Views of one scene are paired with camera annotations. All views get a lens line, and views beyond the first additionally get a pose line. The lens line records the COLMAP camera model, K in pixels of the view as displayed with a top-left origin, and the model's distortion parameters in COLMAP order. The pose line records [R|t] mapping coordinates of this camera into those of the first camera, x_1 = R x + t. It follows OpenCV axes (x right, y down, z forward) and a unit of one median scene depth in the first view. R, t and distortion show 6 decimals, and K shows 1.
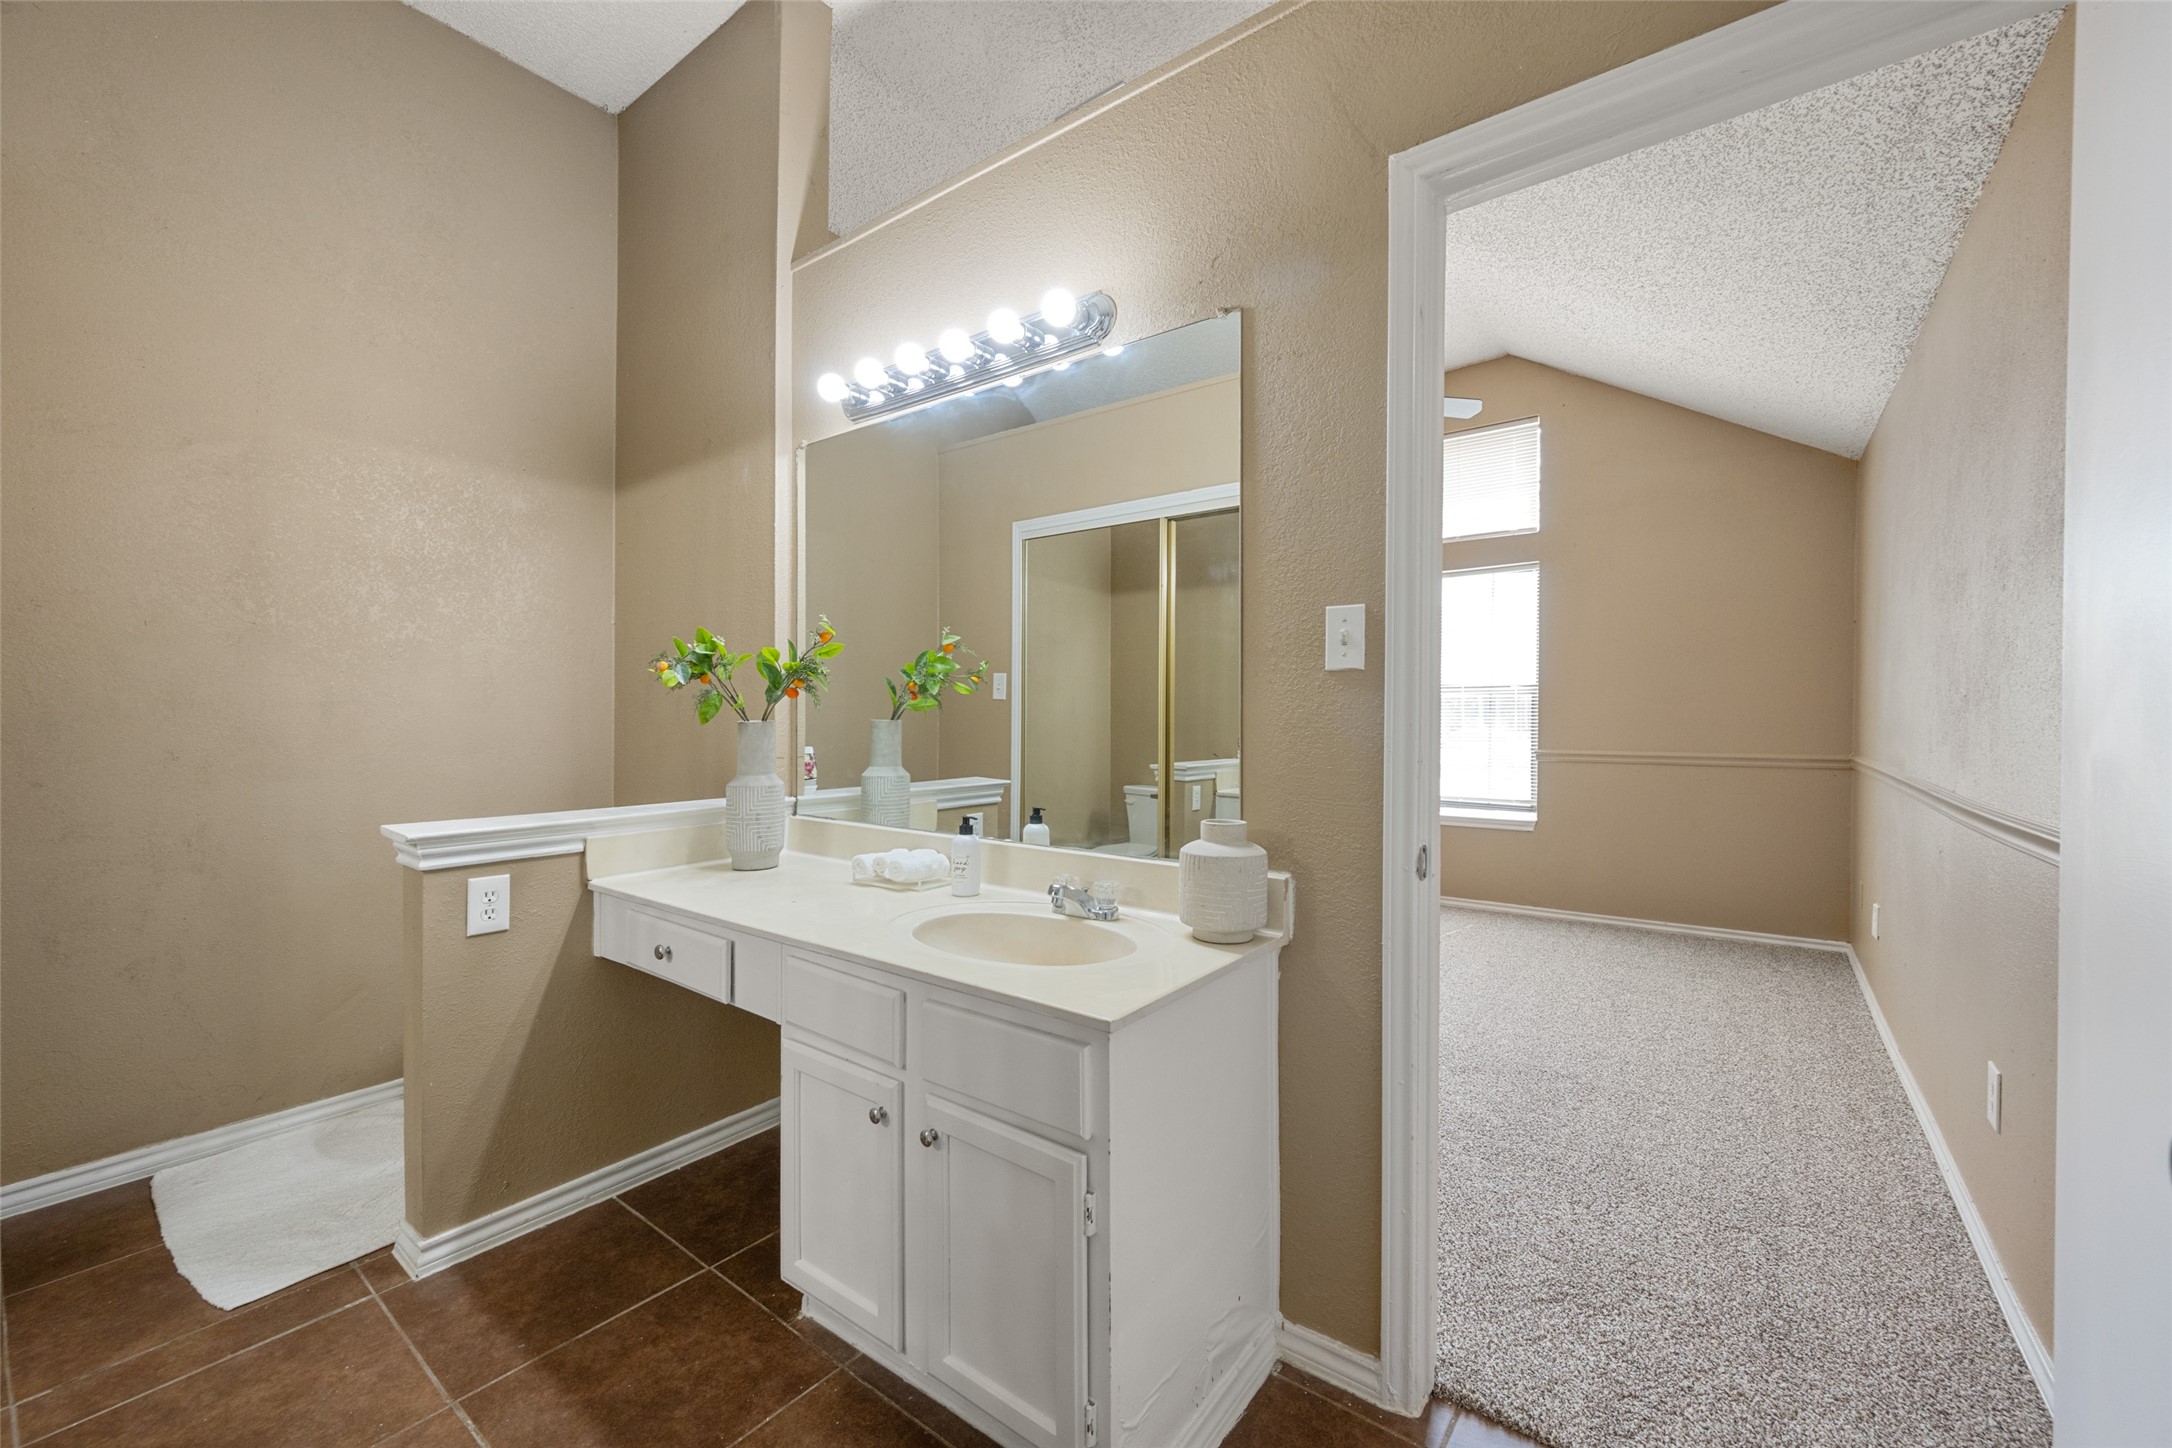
lens RADIAL K [[853.1, 0, 1086.9], [0, 853.1, 725.1], [0, 0, 1]] dist [-0.001512, 0.000757]
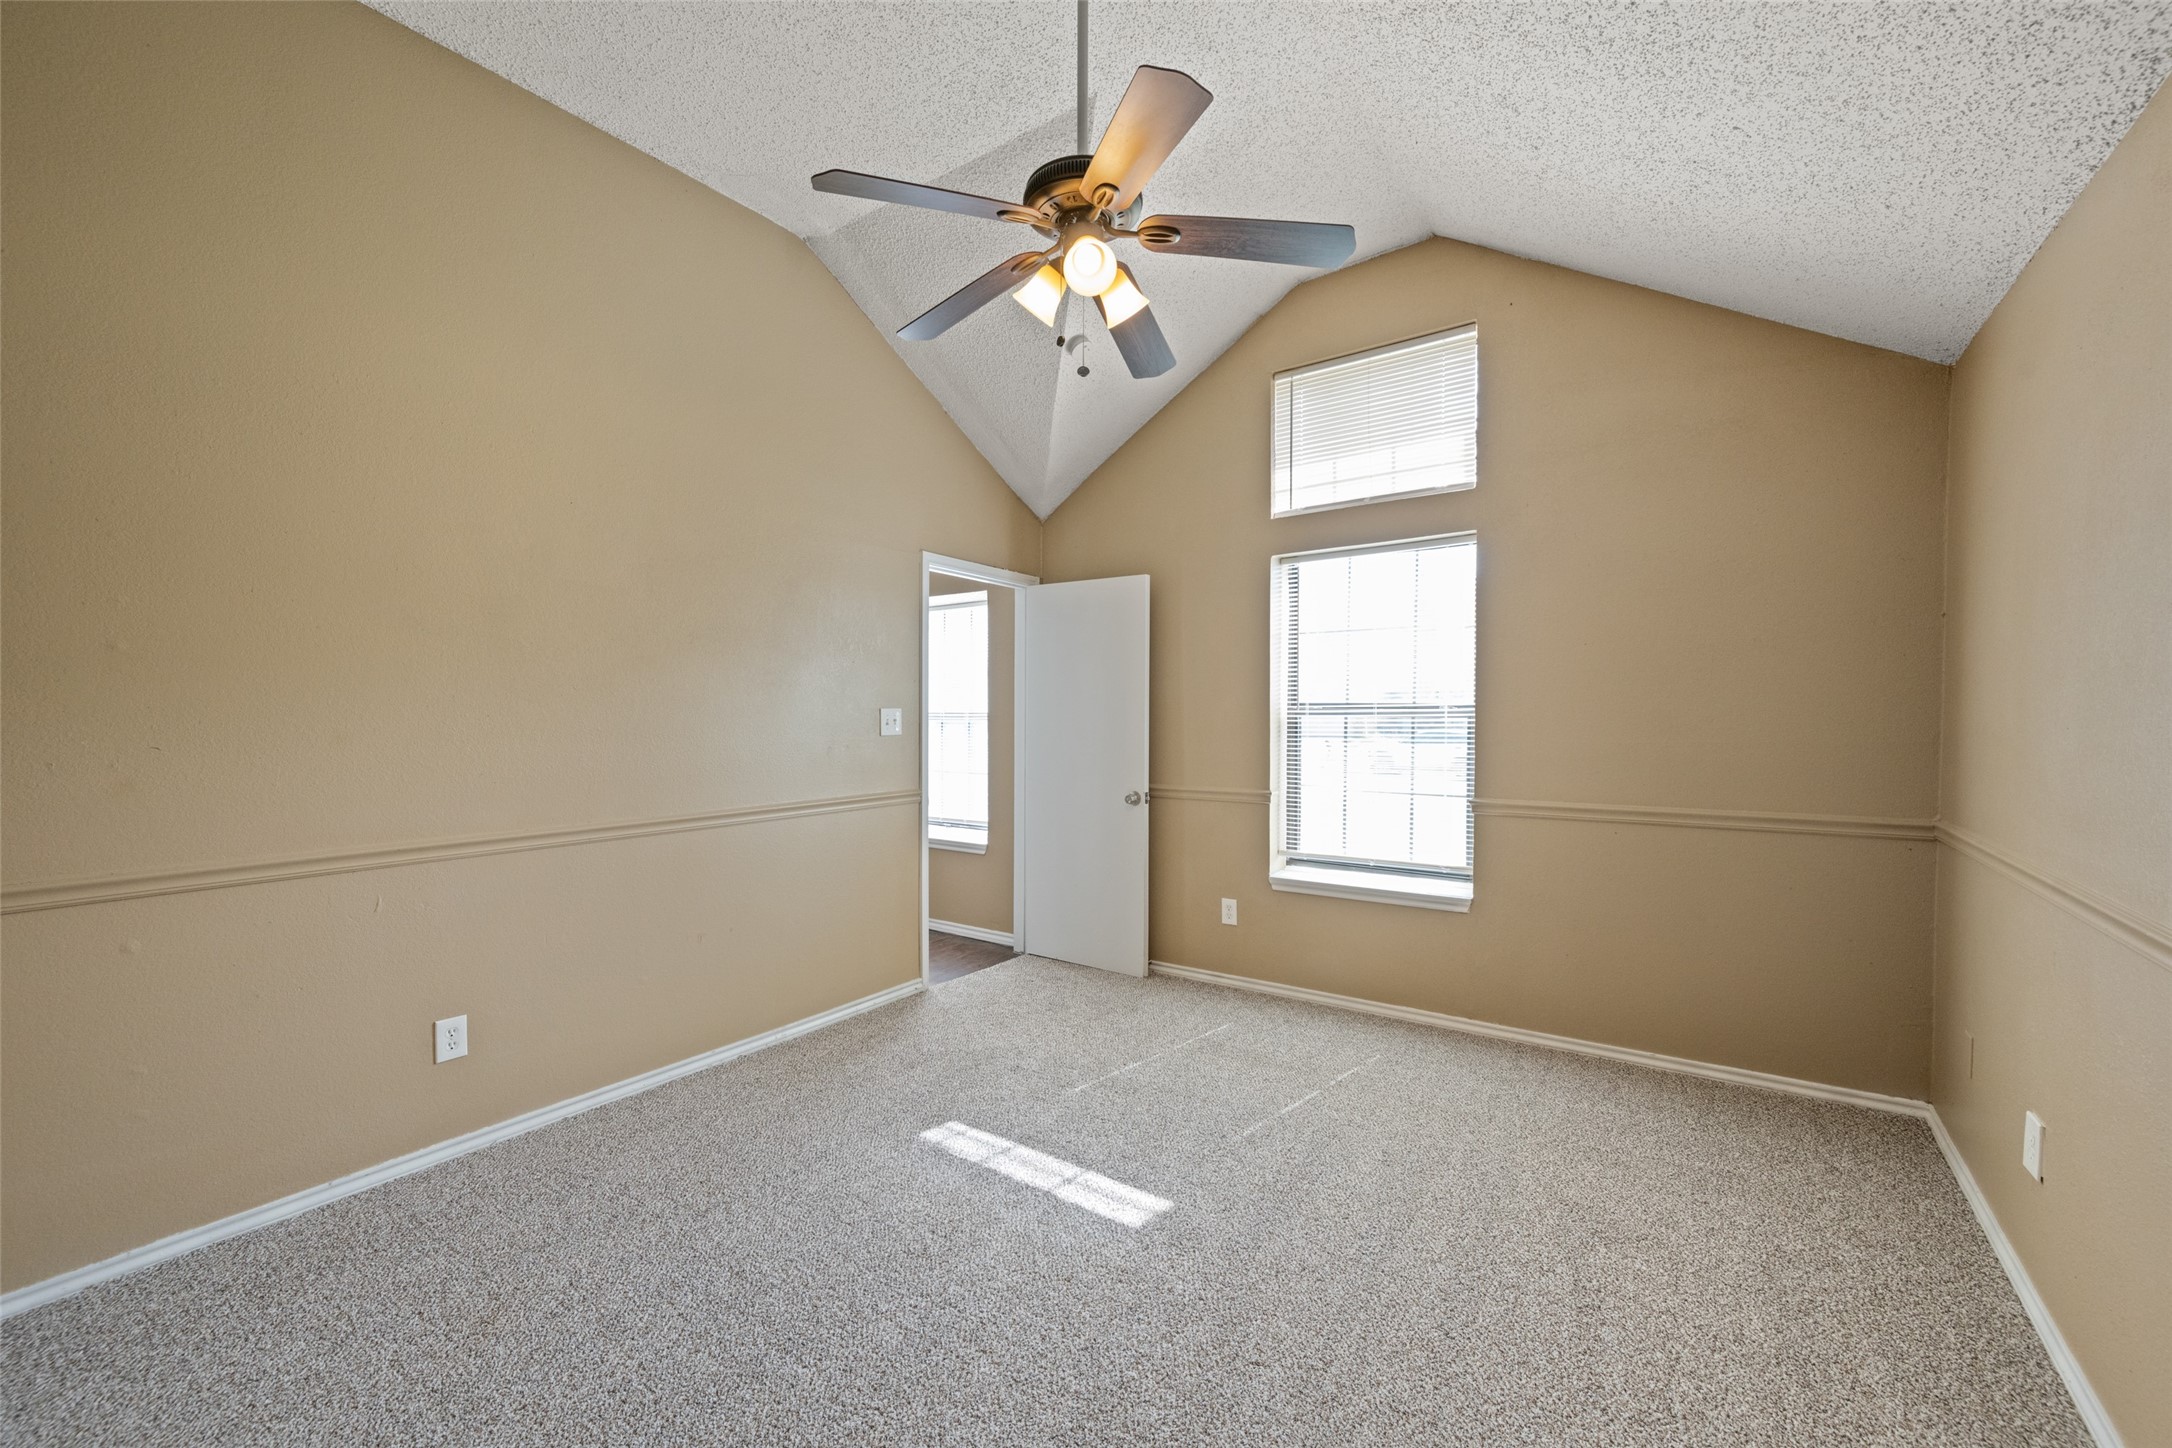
lens RADIAL K [[853.1, 0, 1086.9], [0, 853.1, 737.6], [0, 0, 1]] dist [-0.001512, 0.000757]
pose [[0.999603, -0.007559, 0.027134, 0.217957], [0.007081, 0.999819, 0.017675, -0.042266], [-0.027263, -0.017476, 0.999476, 0.349834]]
